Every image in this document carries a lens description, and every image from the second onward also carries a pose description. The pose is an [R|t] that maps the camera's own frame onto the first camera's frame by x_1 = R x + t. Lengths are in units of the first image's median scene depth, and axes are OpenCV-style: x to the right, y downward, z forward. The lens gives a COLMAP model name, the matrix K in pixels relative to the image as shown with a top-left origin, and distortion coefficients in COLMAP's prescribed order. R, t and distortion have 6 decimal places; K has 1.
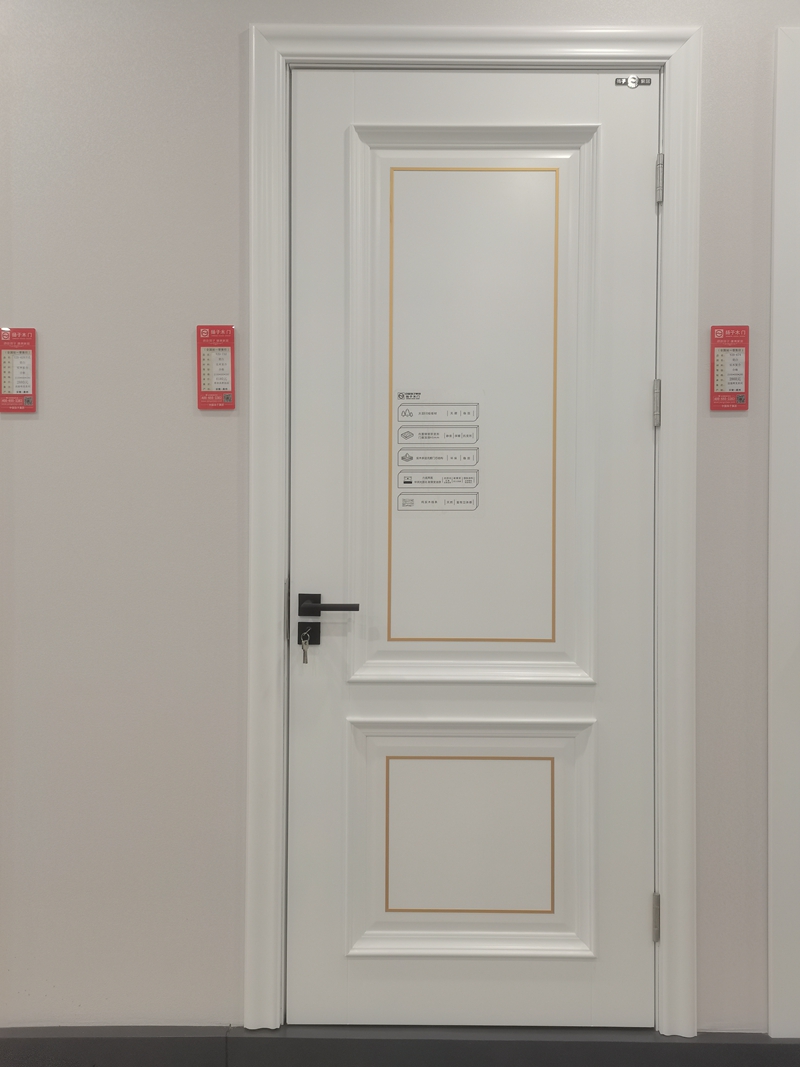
lens RADIAL K [[815.8, 0, 399.9], [0, 815.8, 531.8], [0, 0, 1]] dist [0.001592, -0.012046]
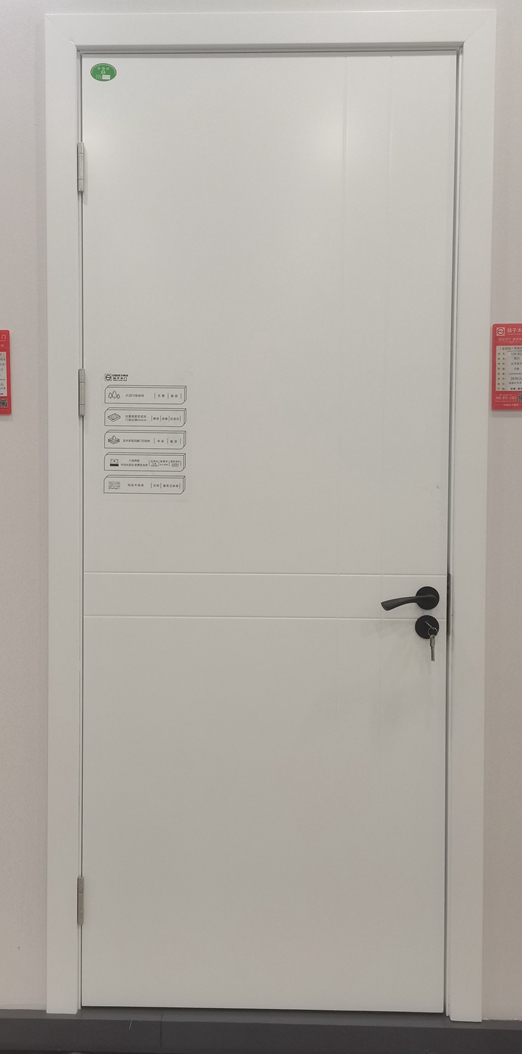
lens RADIAL K [[791.6, 0, 262.3], [0, 791.6, 552.7], [0, 0, 1]] dist [0.022818, -0.000610]
pose [[0.999830, 0.011421, 0.014444, 0.177253], [-0.011756, 0.999658, 0.023359, 0.021532], [-0.014172, -0.023525, 0.999623, 0.029745]]
